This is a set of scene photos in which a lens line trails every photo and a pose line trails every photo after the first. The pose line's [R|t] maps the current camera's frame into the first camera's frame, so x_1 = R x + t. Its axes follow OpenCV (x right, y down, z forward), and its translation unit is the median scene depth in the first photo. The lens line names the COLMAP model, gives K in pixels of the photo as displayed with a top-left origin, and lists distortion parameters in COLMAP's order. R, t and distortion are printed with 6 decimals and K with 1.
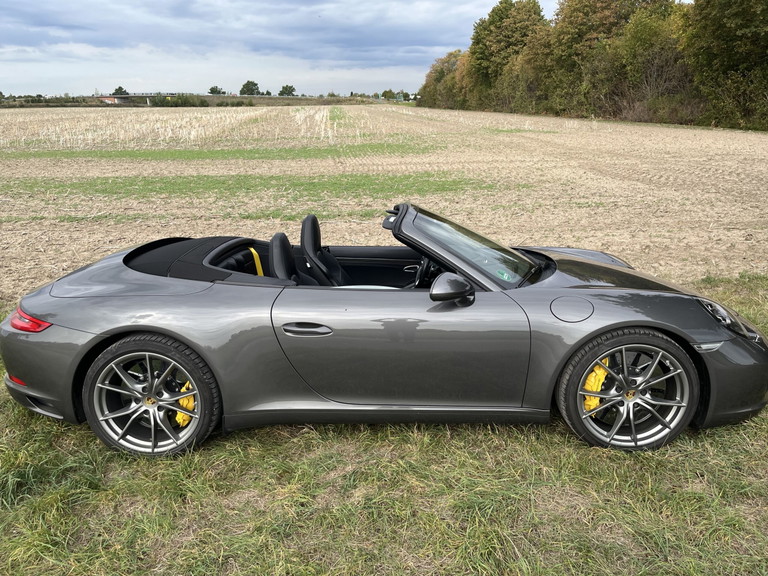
lens RADIAL K [[598.2, 0, 384.0], [0, 598.2, 288.0], [0, 0, 1]] dist [0.156036, -0.182255]
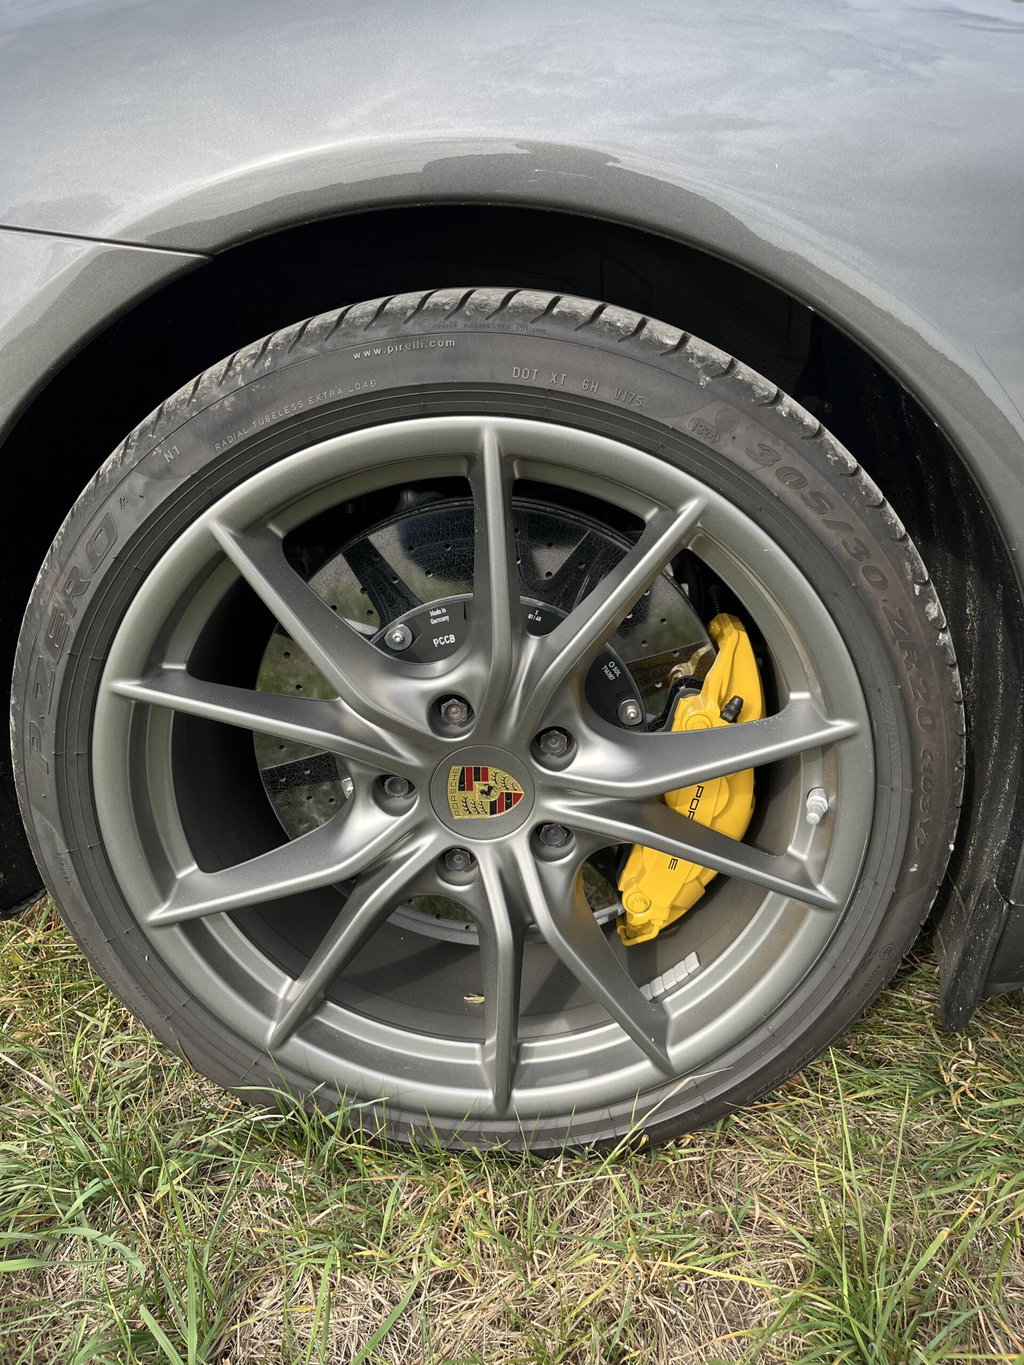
lens RADIAL K [[1063.2, 0, 512.0], [0, 1063.2, 682.5], [0, 0, 1]] dist [0.156036, -0.182255]
pose [[0.999460, -0.020337, -0.025793, -0.045759], [0.024659, 0.983319, 0.180210, 0.014298], [0.021698, -0.180749, 0.983290, 0.094457]]
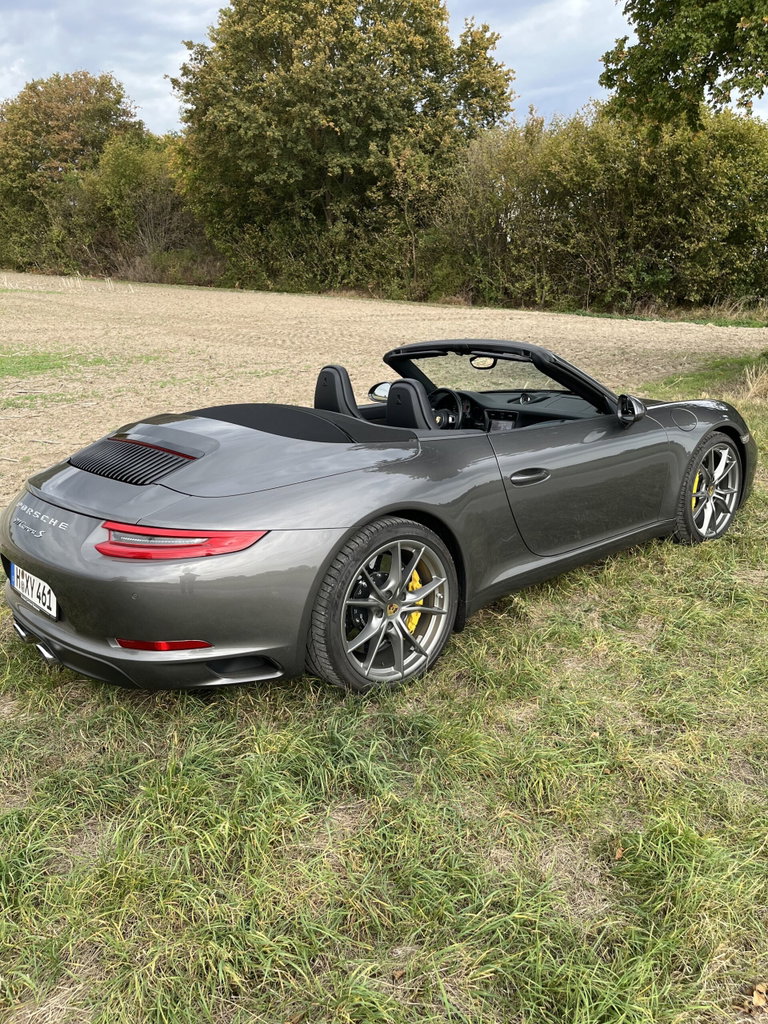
lens RADIAL K [[797.6, 0, 384.0], [0, 797.6, 512.0], [0, 0, 1]] dist [0.156036, -0.182255]
pose [[0.737923, -0.185936, 0.648766, -0.124031], [0.182895, 0.980422, 0.072960, -0.000500], [-0.649630, 0.064817, 0.757482, 0.032641]]
